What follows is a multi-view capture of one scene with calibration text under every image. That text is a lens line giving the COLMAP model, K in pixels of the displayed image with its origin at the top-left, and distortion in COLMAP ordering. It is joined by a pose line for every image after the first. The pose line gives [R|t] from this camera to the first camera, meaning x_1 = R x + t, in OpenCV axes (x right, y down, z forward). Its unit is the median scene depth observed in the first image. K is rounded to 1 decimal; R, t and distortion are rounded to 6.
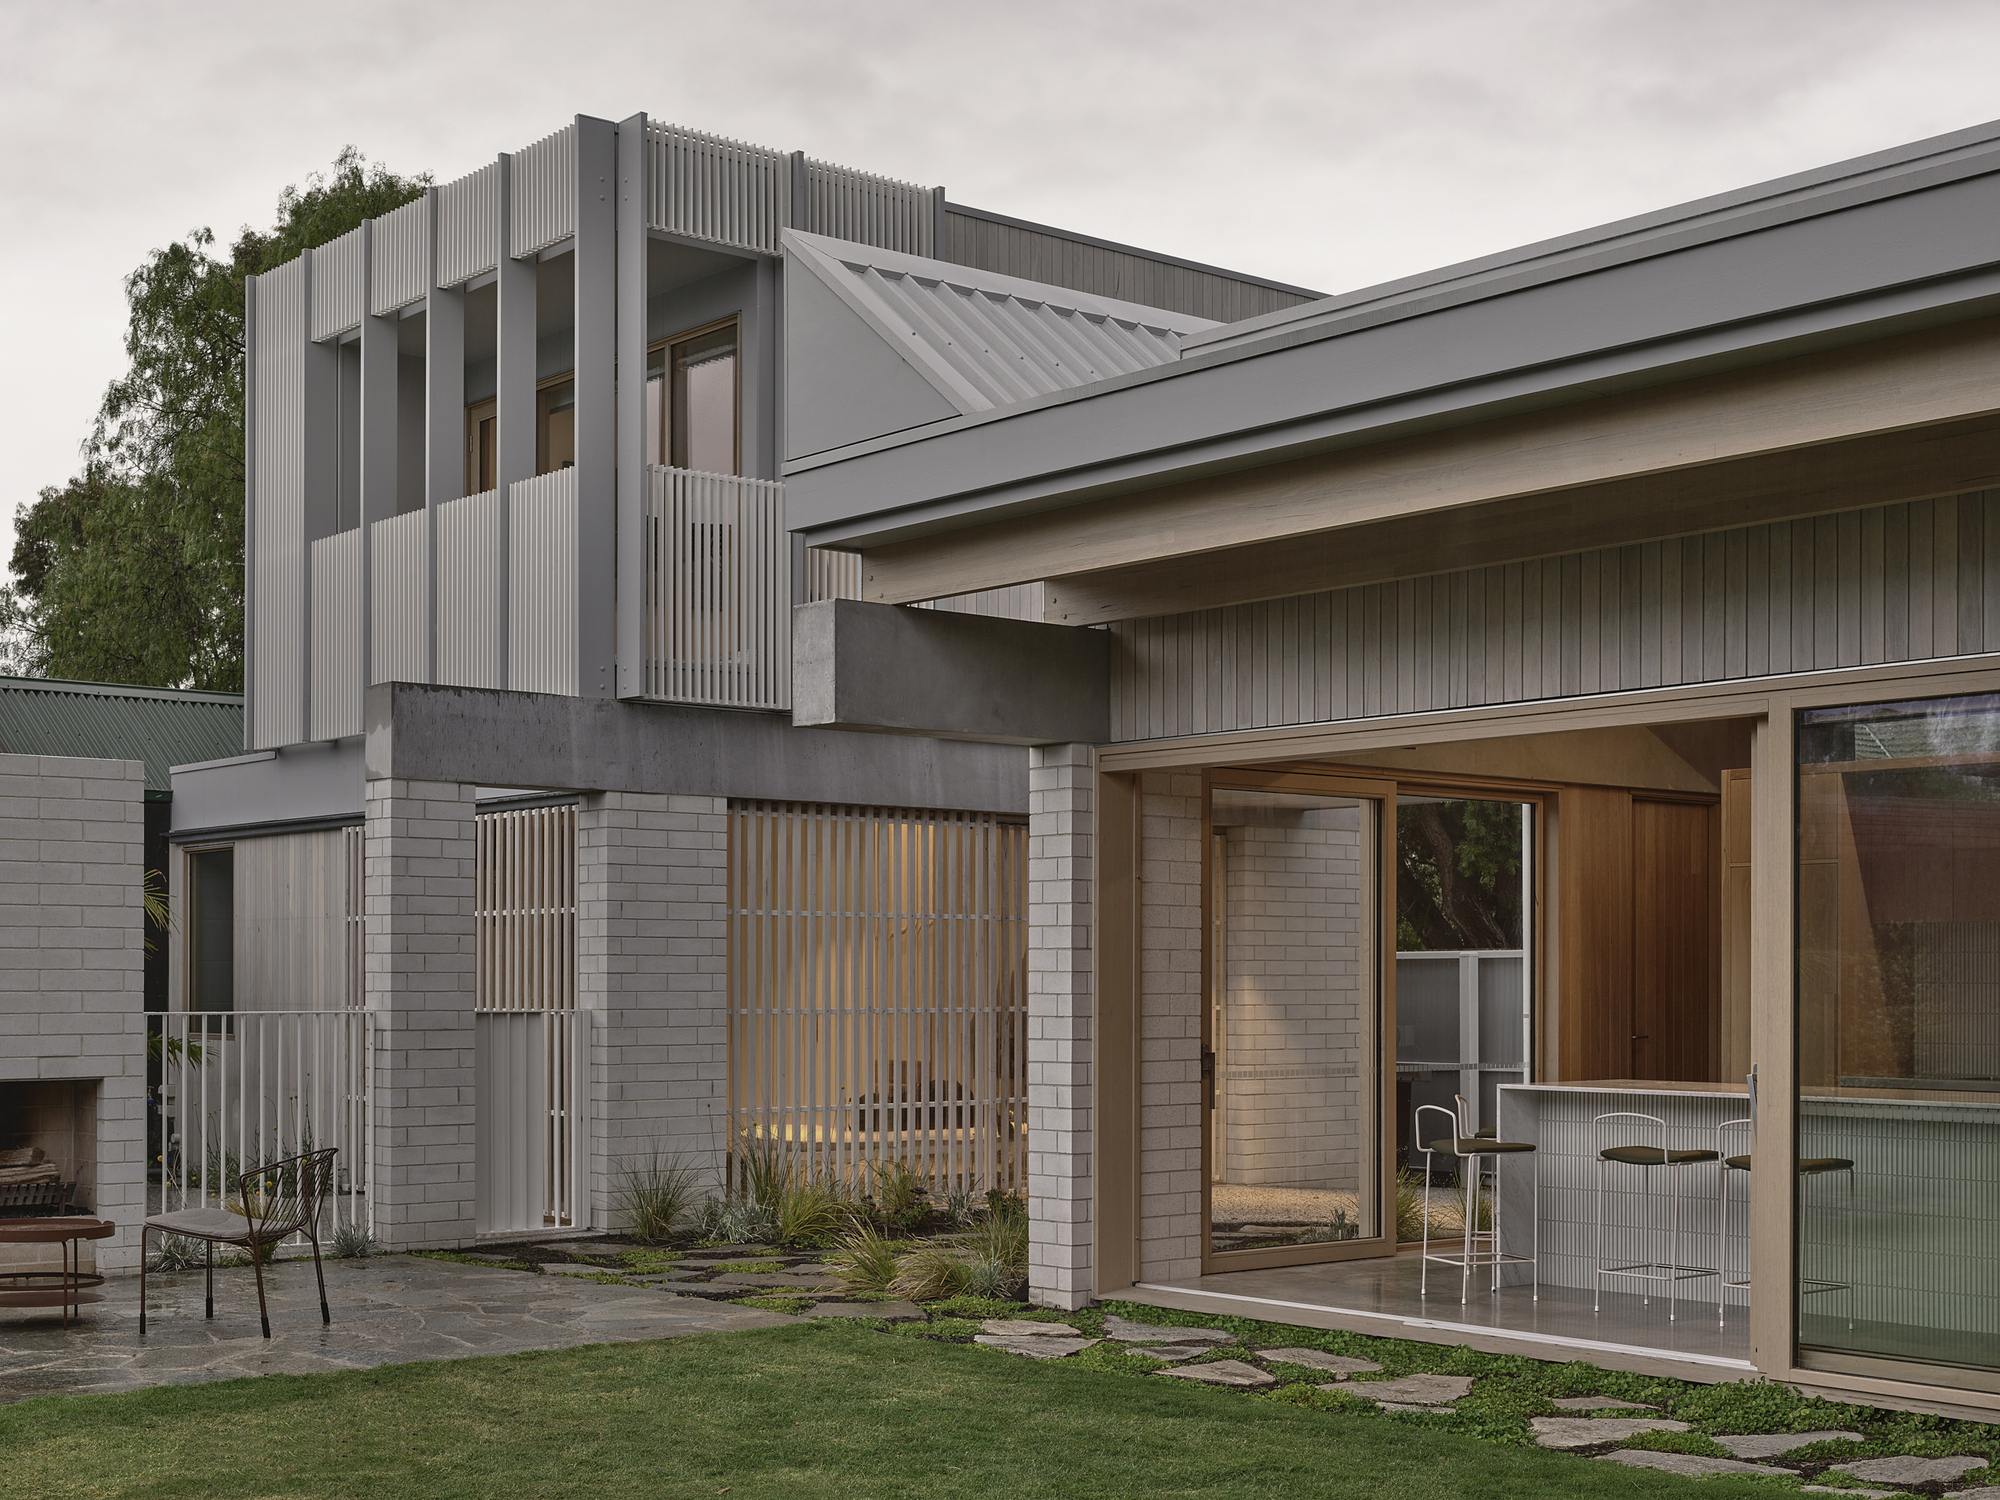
lens RADIAL K [[2645.2, 0, 1000.0], [0, 2645.2, 750.0], [0, 0, 1]] dist [0.006375, 0.009082]
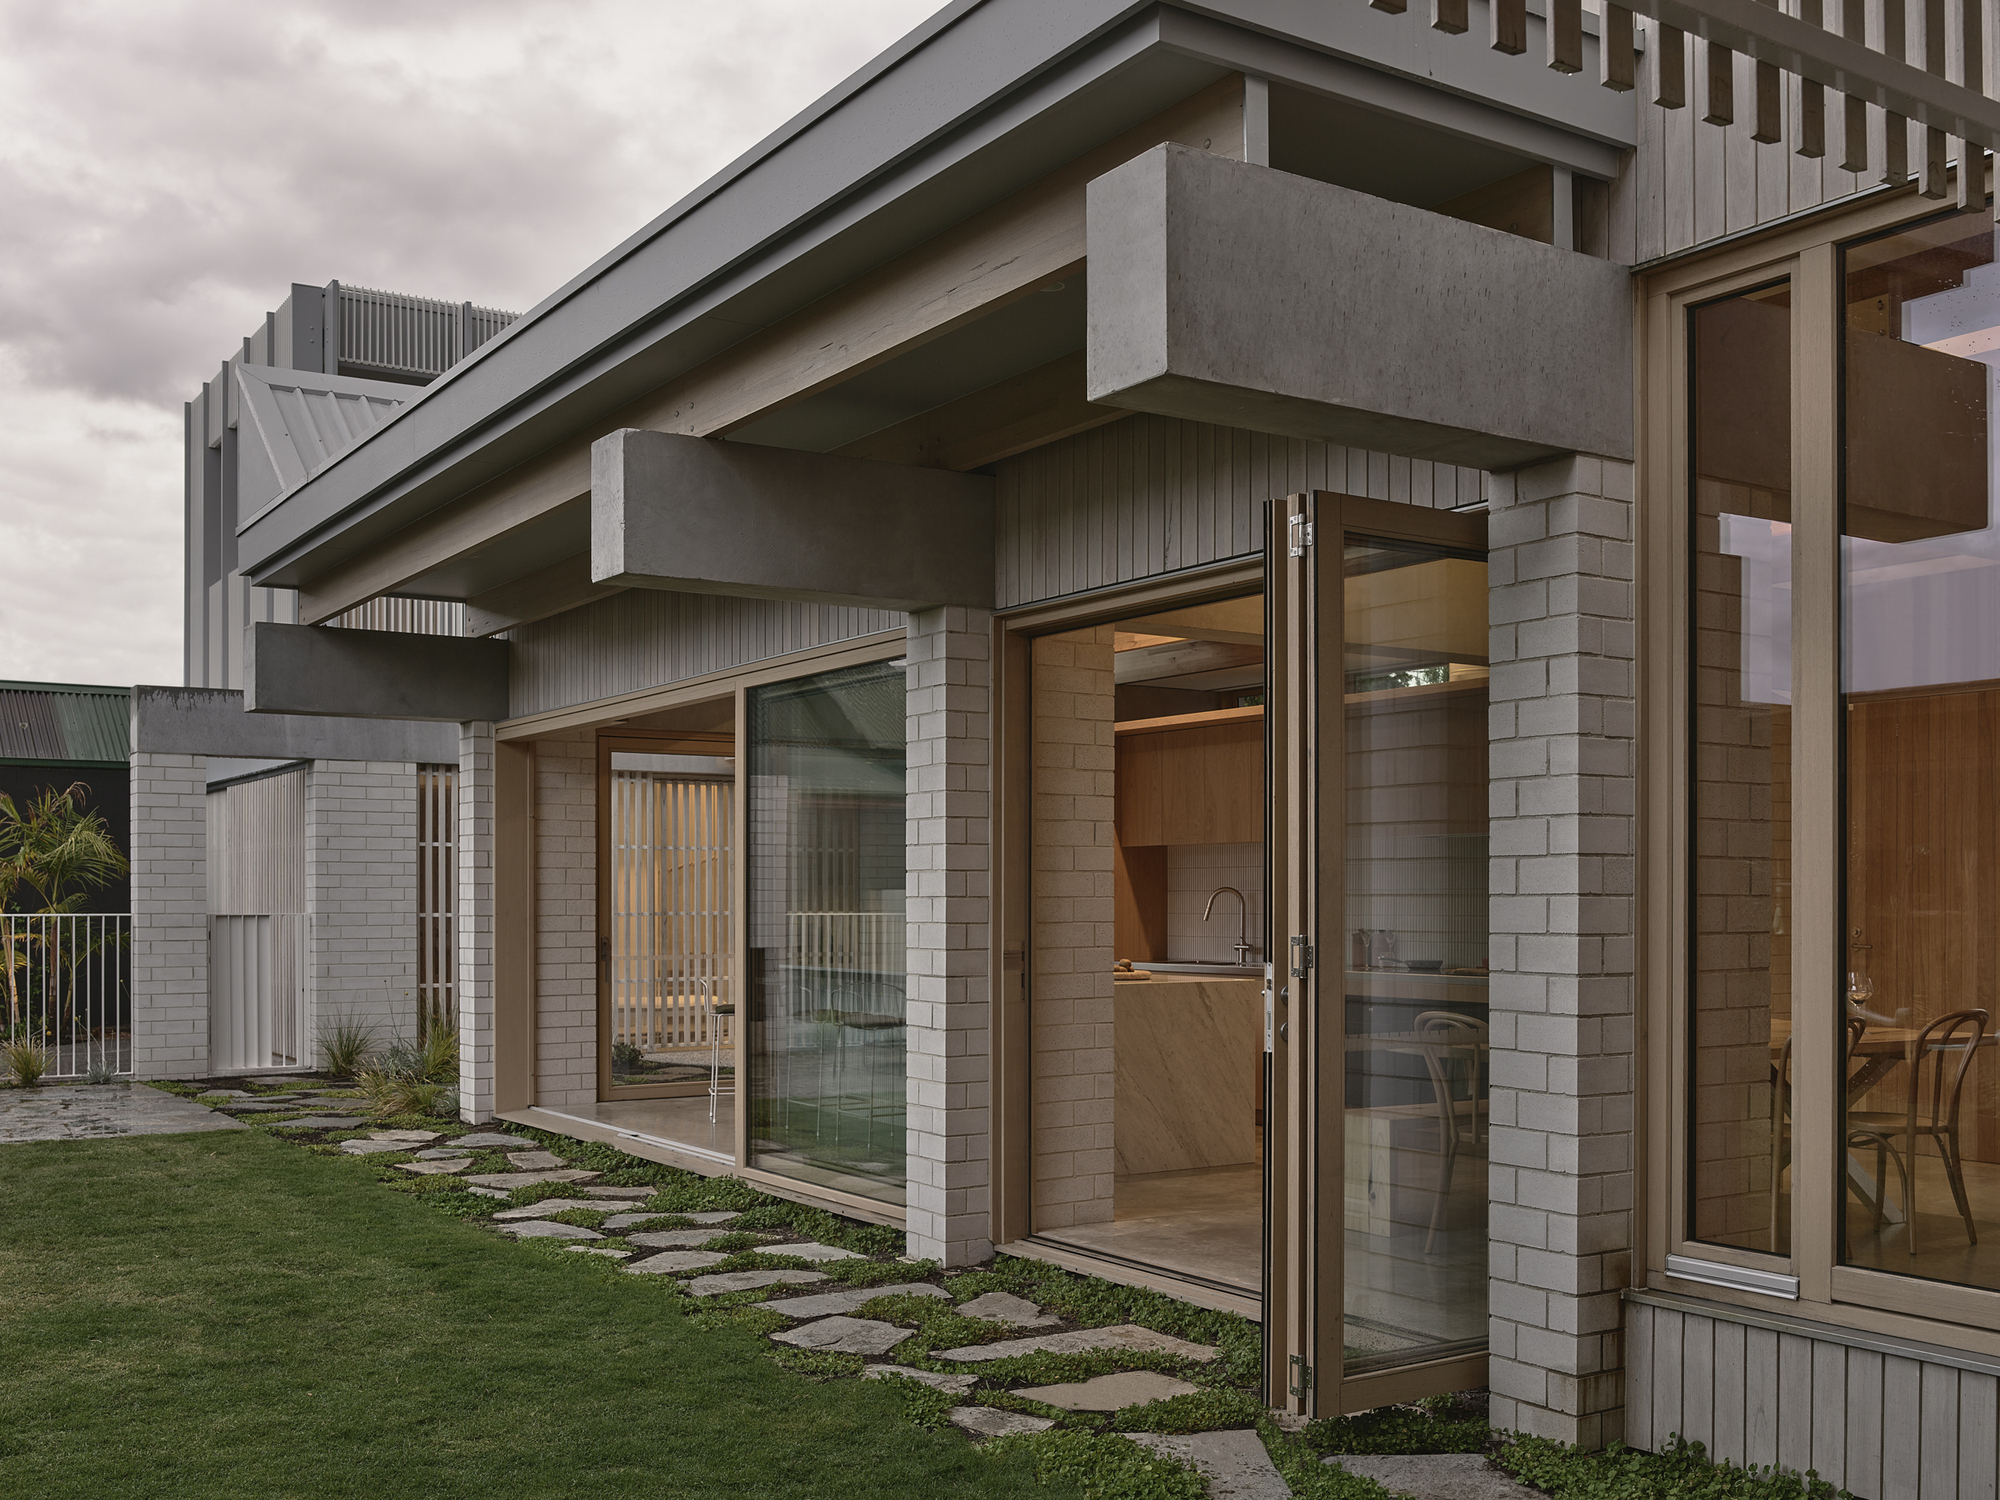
lens RADIAL K [[1937.3, 0, 1000.0], [0, 1937.3, 750.0], [0, 0, 1]] dist [-0.001959, -0.000167]
pose [[0.993133, -0.011225, -0.116451, 0.411400], [0.012377, 0.999881, 0.009179, 0.006750], [0.116334, -0.010558, 0.993154, 0.013604]]
